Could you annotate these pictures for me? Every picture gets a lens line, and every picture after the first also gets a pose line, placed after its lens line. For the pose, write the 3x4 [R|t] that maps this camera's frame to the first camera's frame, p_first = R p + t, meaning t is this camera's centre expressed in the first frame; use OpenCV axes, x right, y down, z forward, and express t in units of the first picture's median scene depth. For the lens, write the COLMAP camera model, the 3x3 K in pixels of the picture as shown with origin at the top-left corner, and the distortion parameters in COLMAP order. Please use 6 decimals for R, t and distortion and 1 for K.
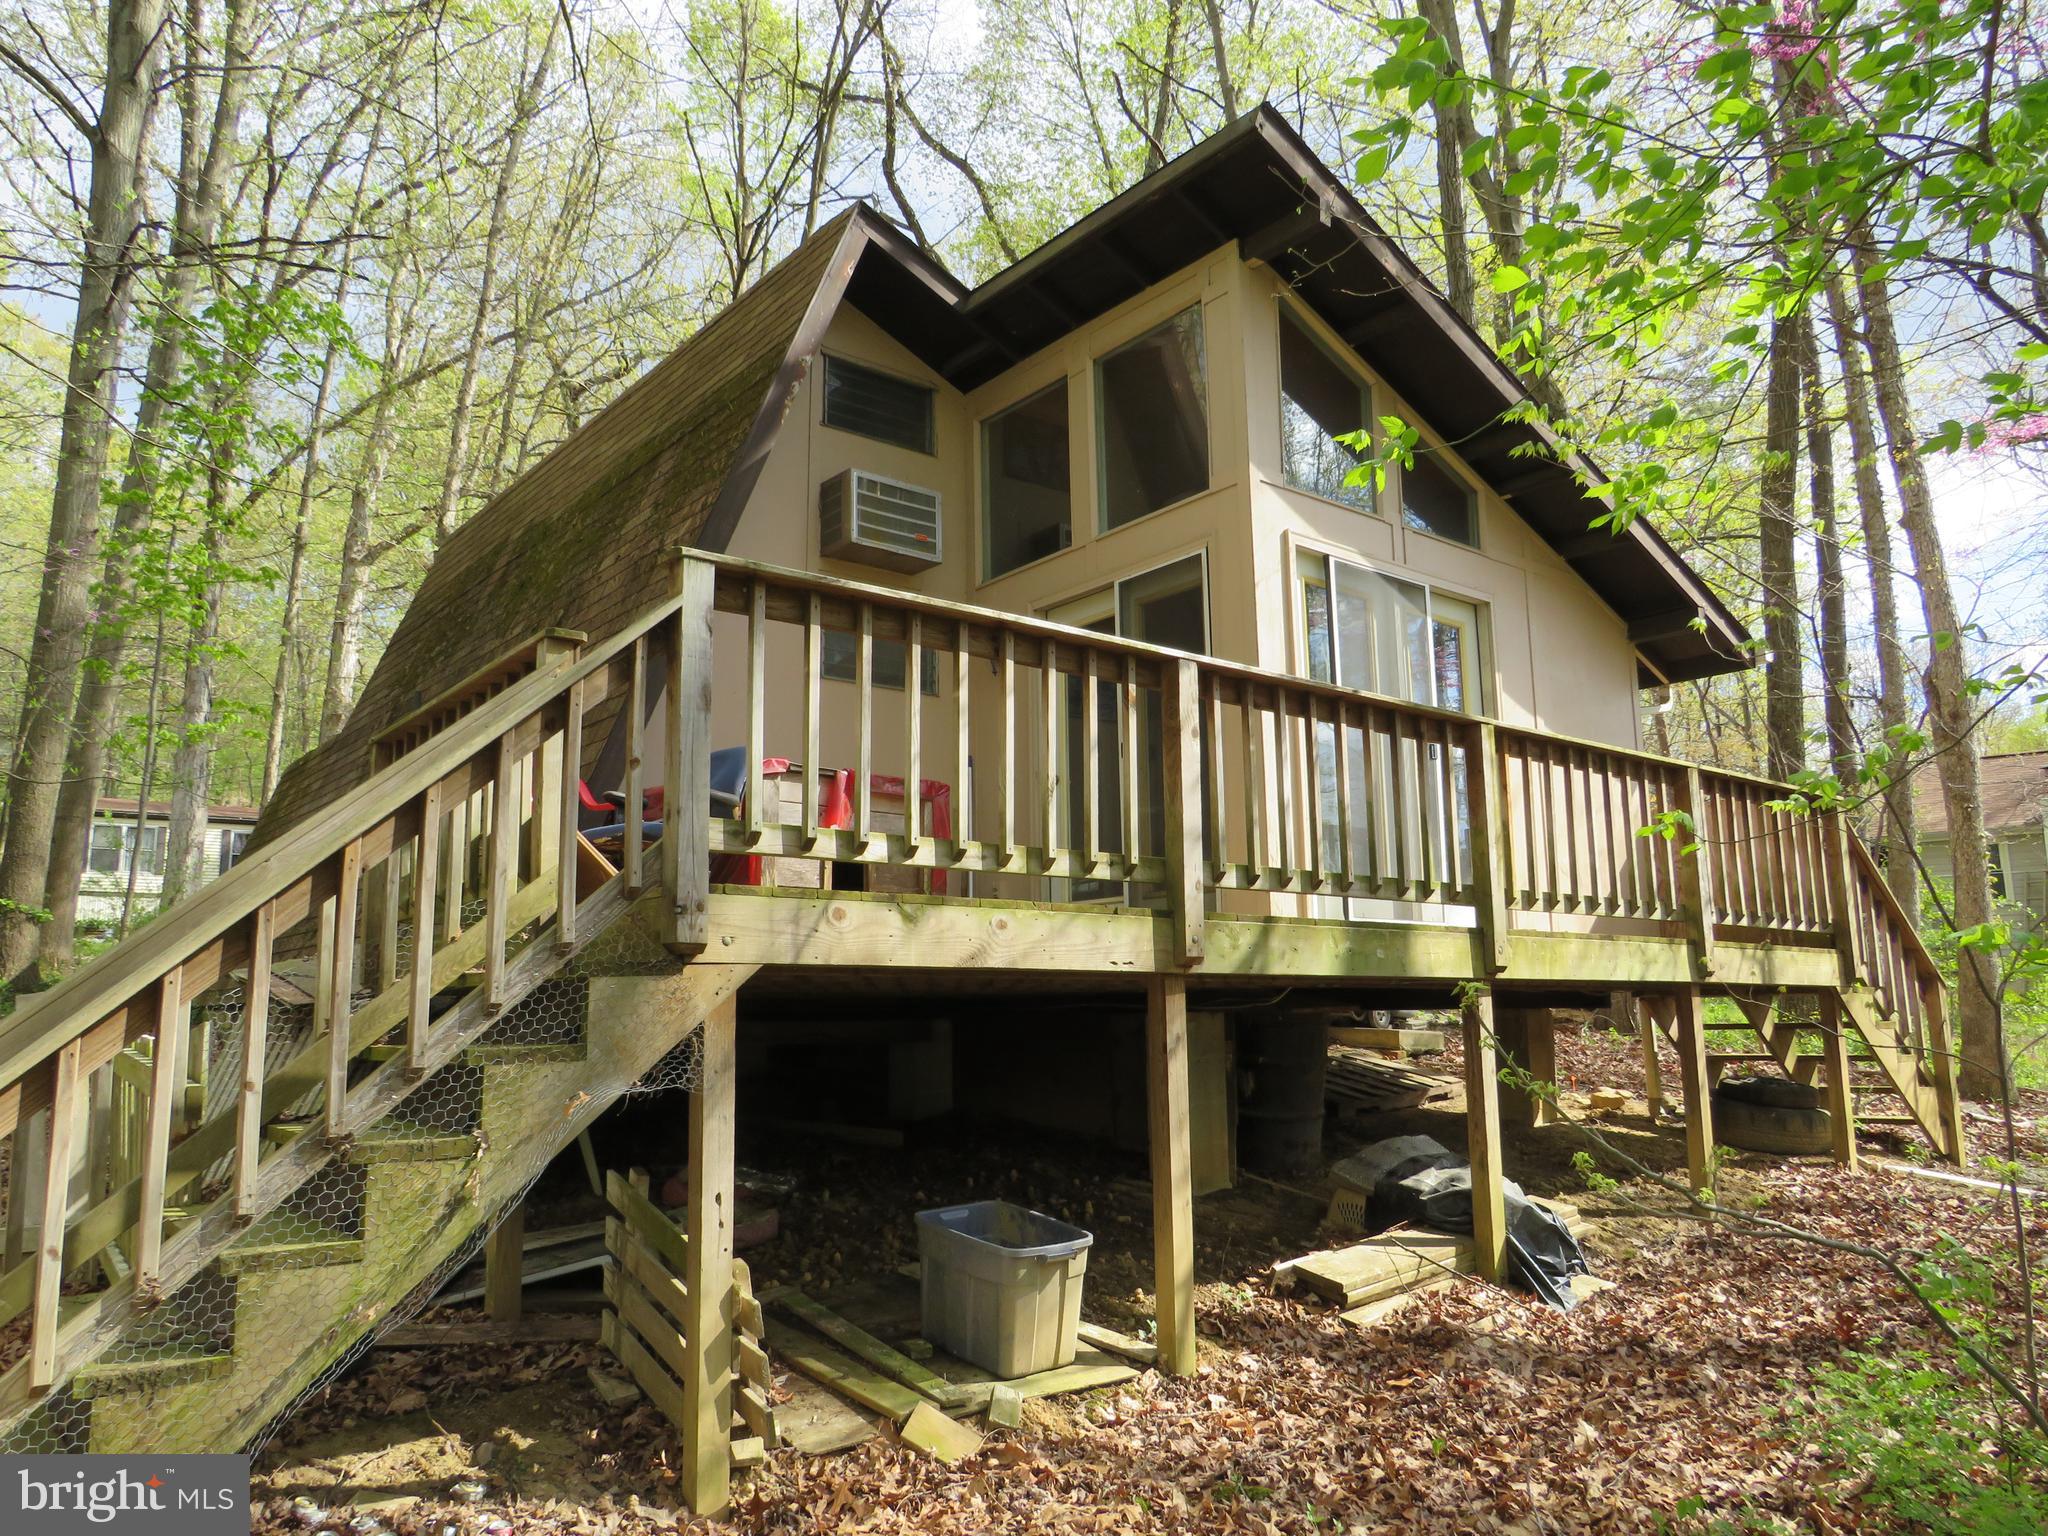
lens RADIAL K [[1445.9, 0, 1024.0], [0, 1445.9, 768.0], [0, 0, 1]] dist [-0.030678, 0.005282]
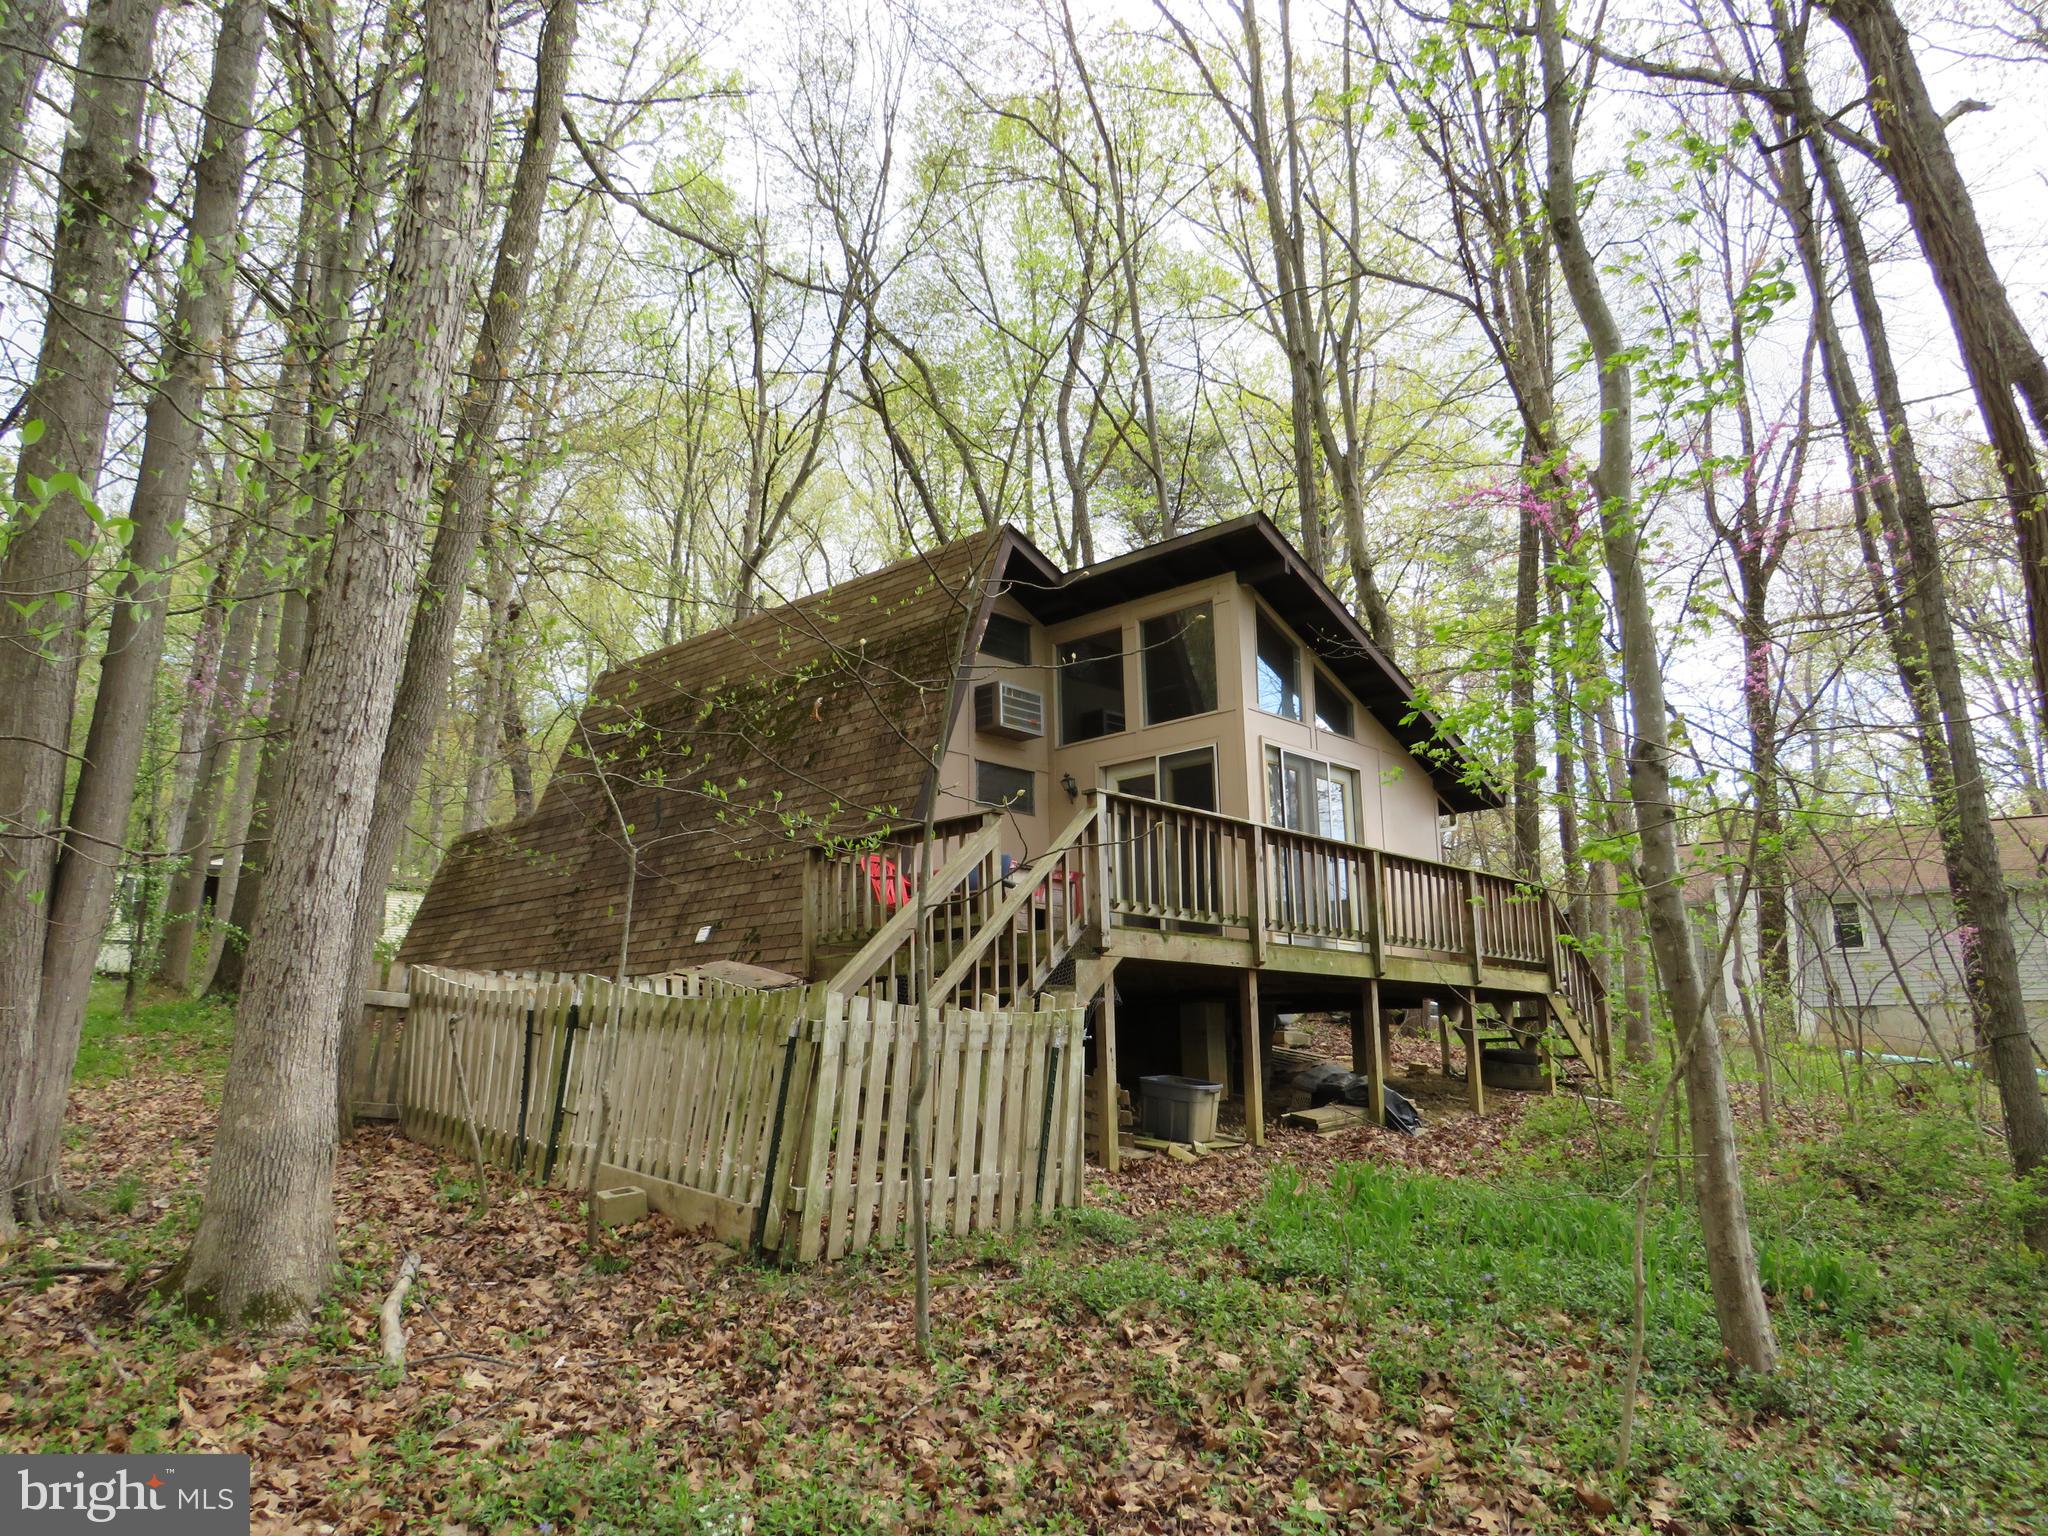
lens RADIAL K [[1445.9, 0, 1024.0], [0, 1445.9, 768.0], [0, 0, 1]] dist [-0.030678, 0.005282]
pose [[0.989138, 0.030374, 0.143820, -0.718350], [-0.024632, 0.998833, -0.041537, -0.080148], [-0.144913, 0.037543, 0.988732, -1.442039]]
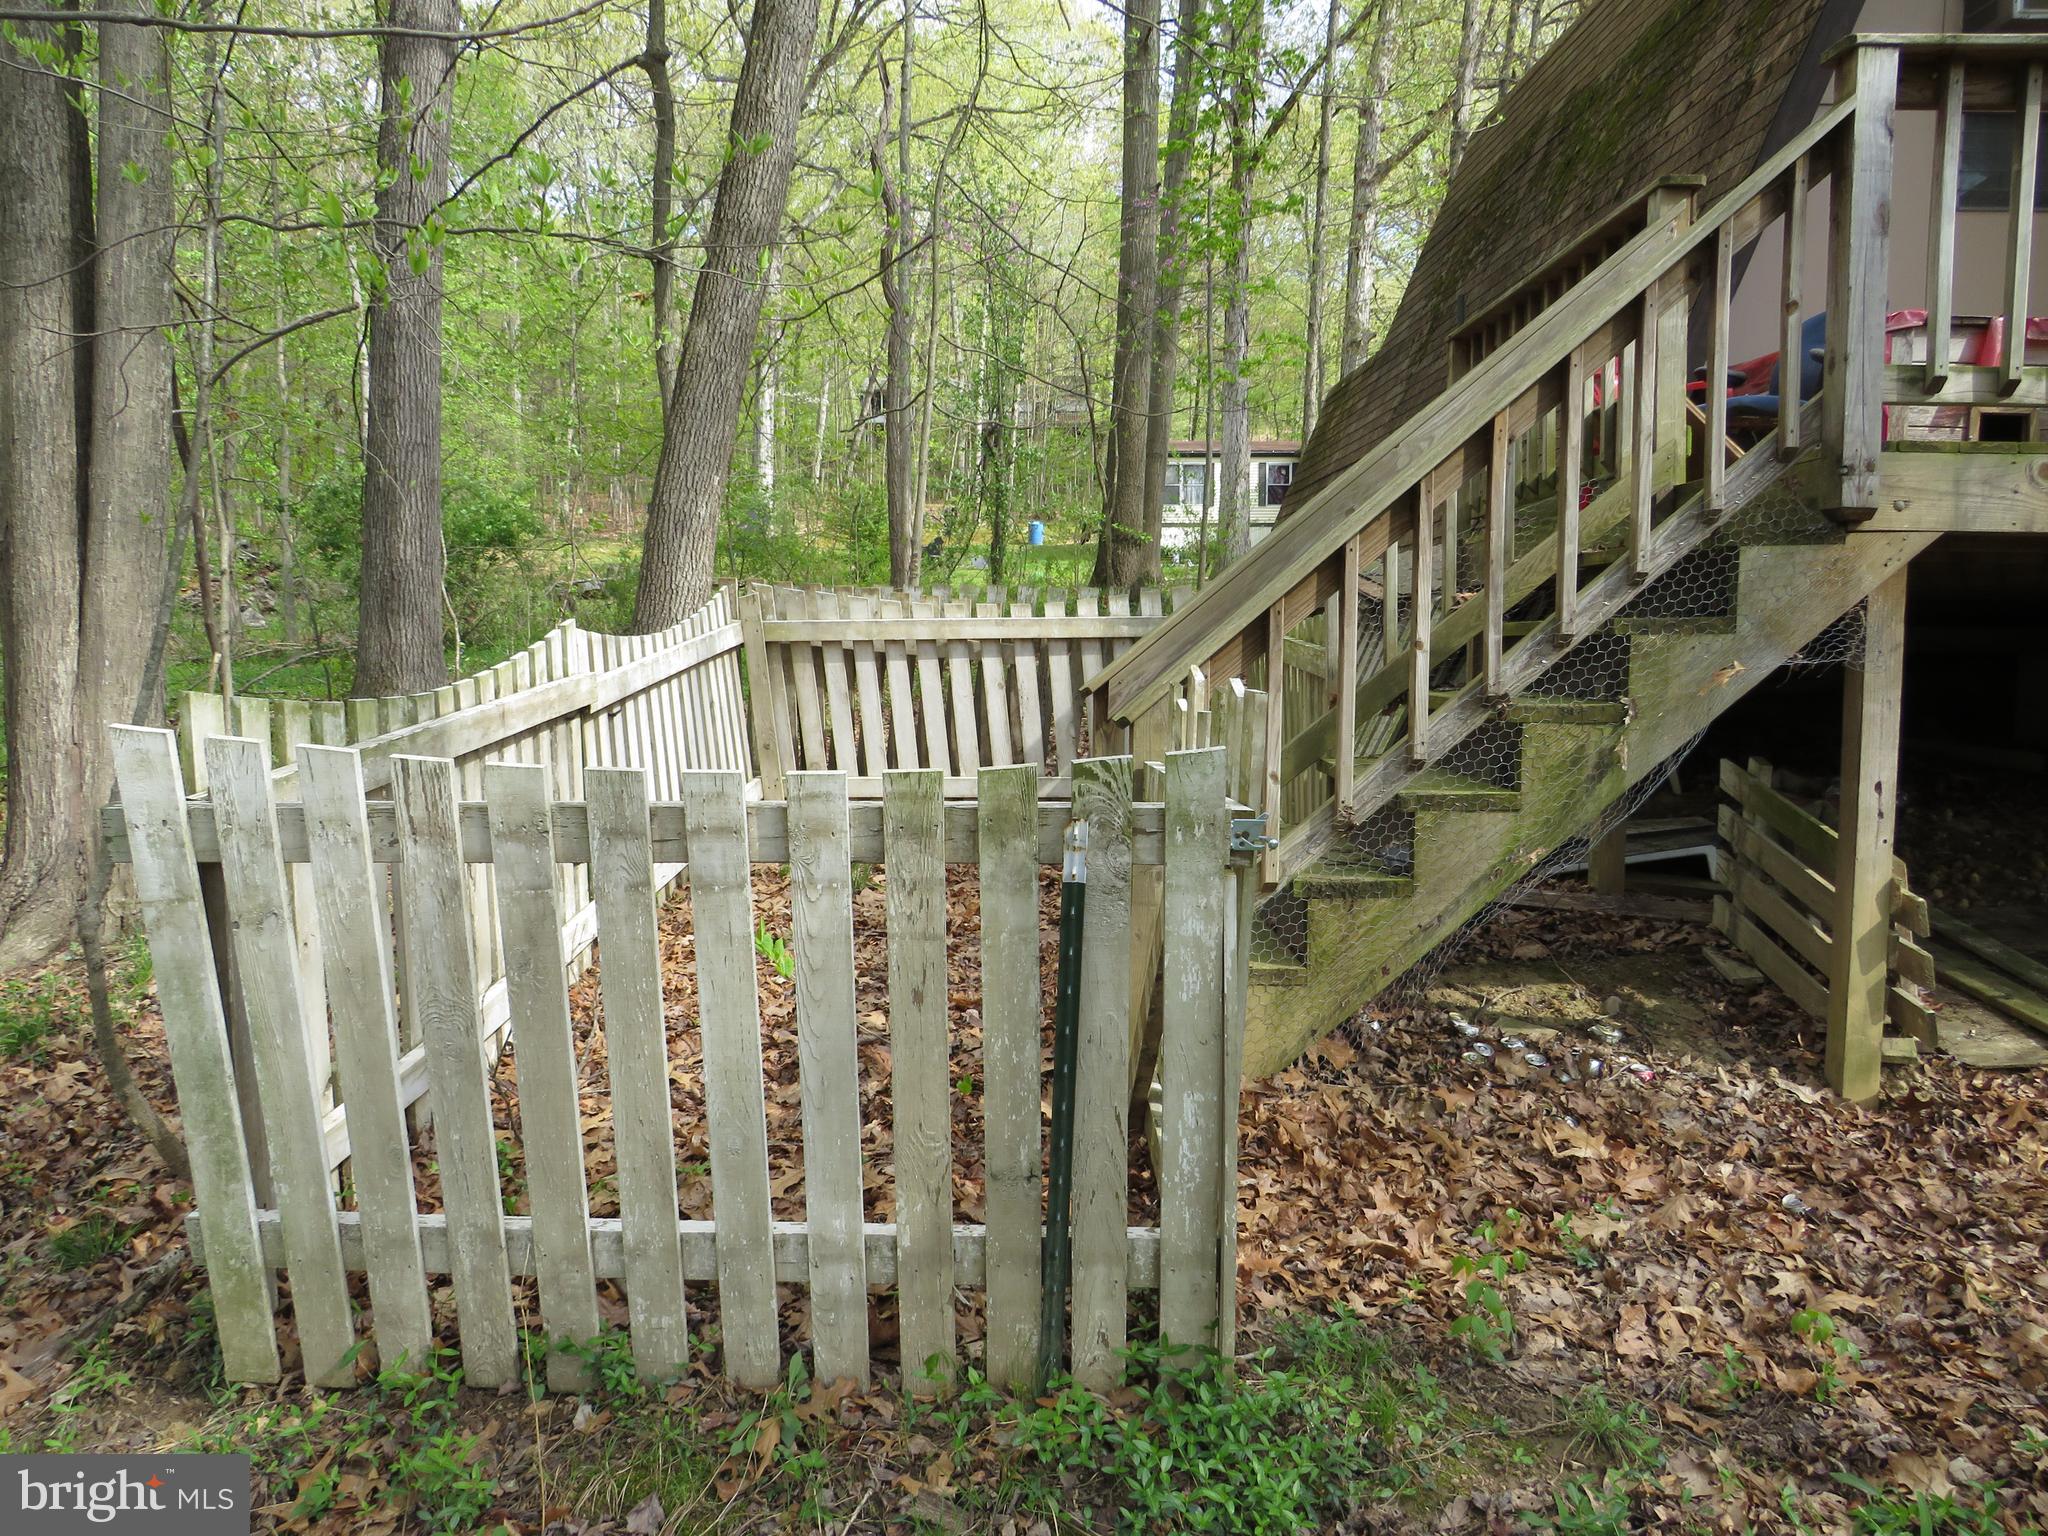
lens RADIAL K [[1450.4, 0, 1024.0], [0, 1450.4, 768.0], [0, 0, 1]] dist [-0.013660, 0.006406]
pose [[0.787289, 0.071928, -0.612374, -0.074831], [0.087781, 0.969981, 0.226785, 0.028296], [0.610304, -0.232300, 0.757341, -0.030839]]
